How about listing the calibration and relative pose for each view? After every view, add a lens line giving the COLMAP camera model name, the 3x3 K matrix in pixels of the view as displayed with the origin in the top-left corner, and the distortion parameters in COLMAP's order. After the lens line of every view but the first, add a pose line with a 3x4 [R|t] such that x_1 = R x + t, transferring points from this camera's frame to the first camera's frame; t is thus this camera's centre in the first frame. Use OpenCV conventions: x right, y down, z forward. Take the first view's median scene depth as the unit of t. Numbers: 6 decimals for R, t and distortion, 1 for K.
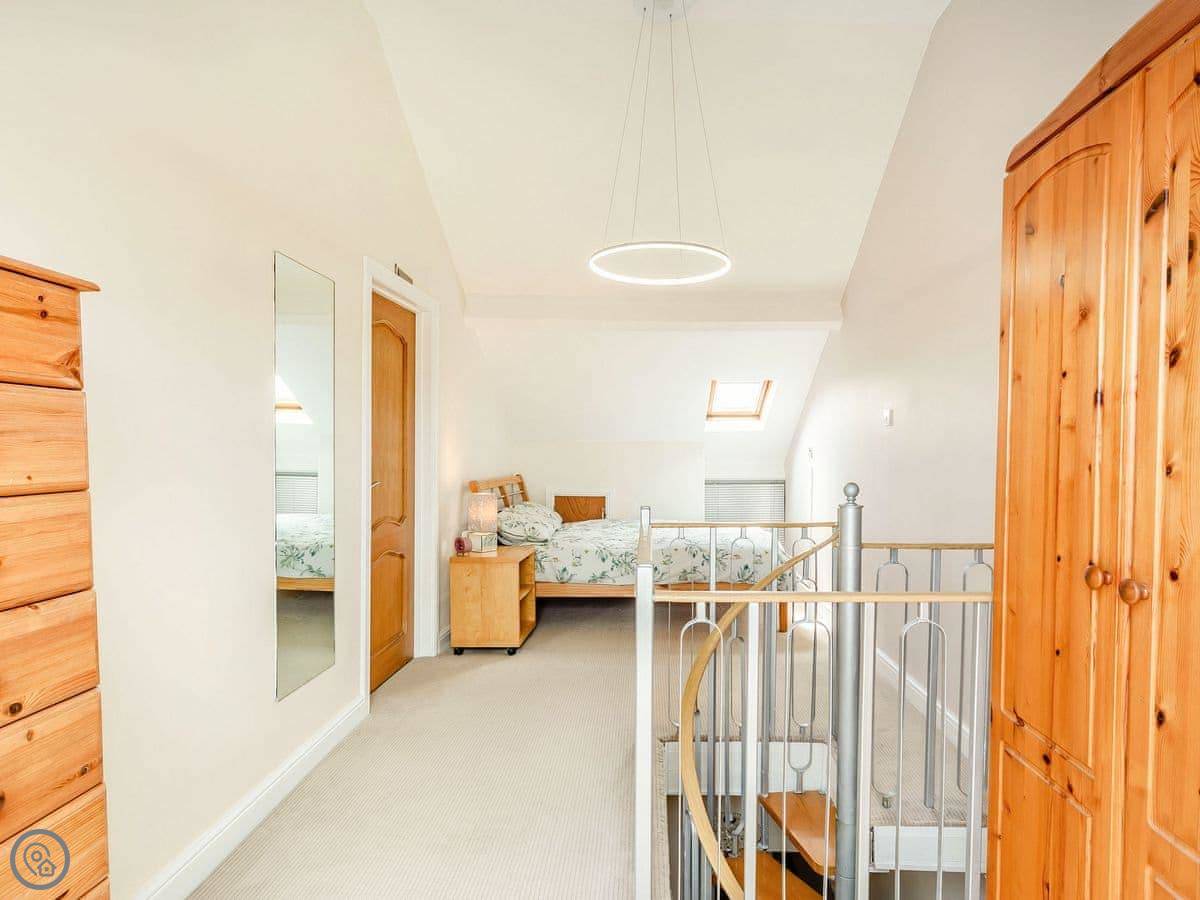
lens RADIAL K [[616.2, 0, 593.0], [0, 616.2, 445.9], [0, 0, 1]] dist [0.000545, 0.000602]
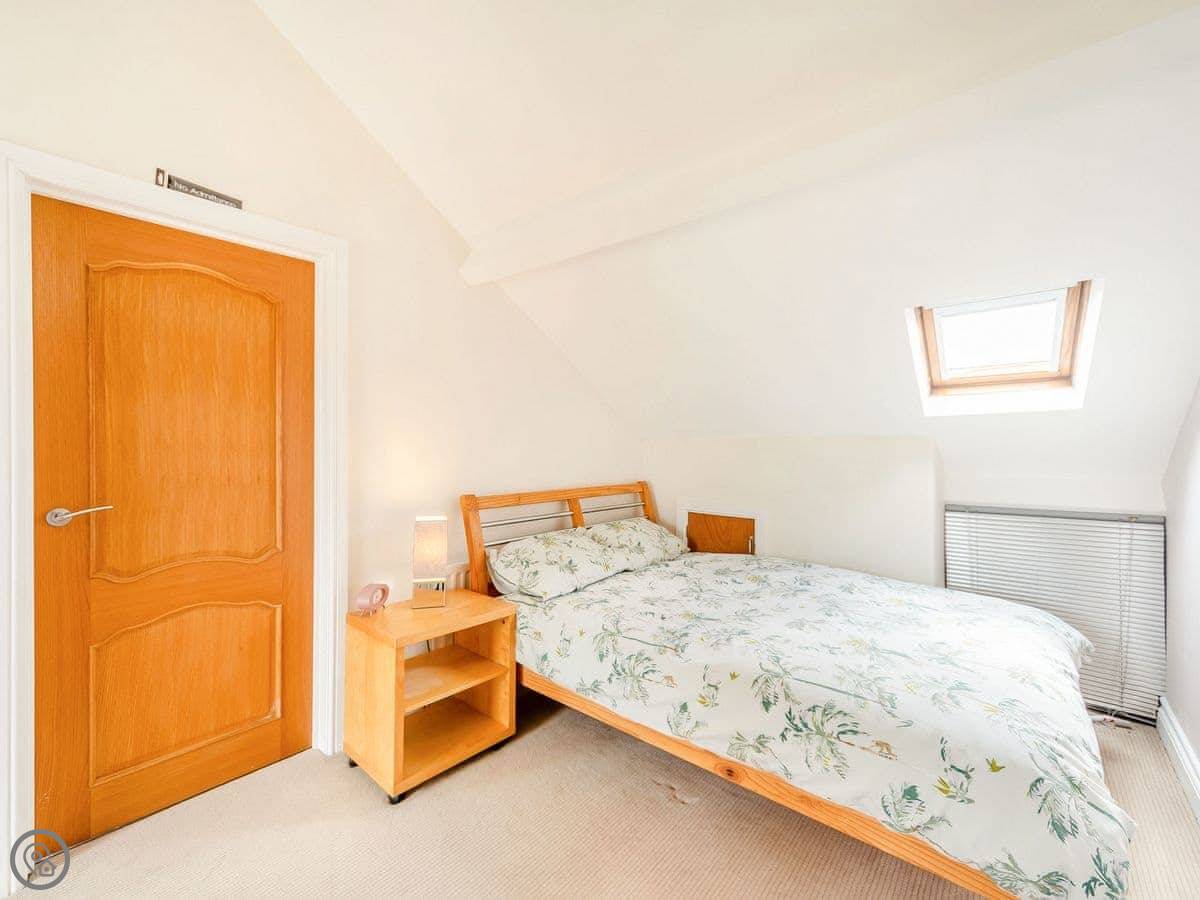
lens RADIAL K [[481.2, 0, 583.5], [0, 481.2, 440.9], [0, 0, 1]] dist [0.000230, 0.000146]
pose [[0.799023, -0.009961, -0.601219, 0.258469], [0.007872, 0.999950, -0.006104, -0.002024], [0.601250, 0.000144, 0.799061, 0.649289]]
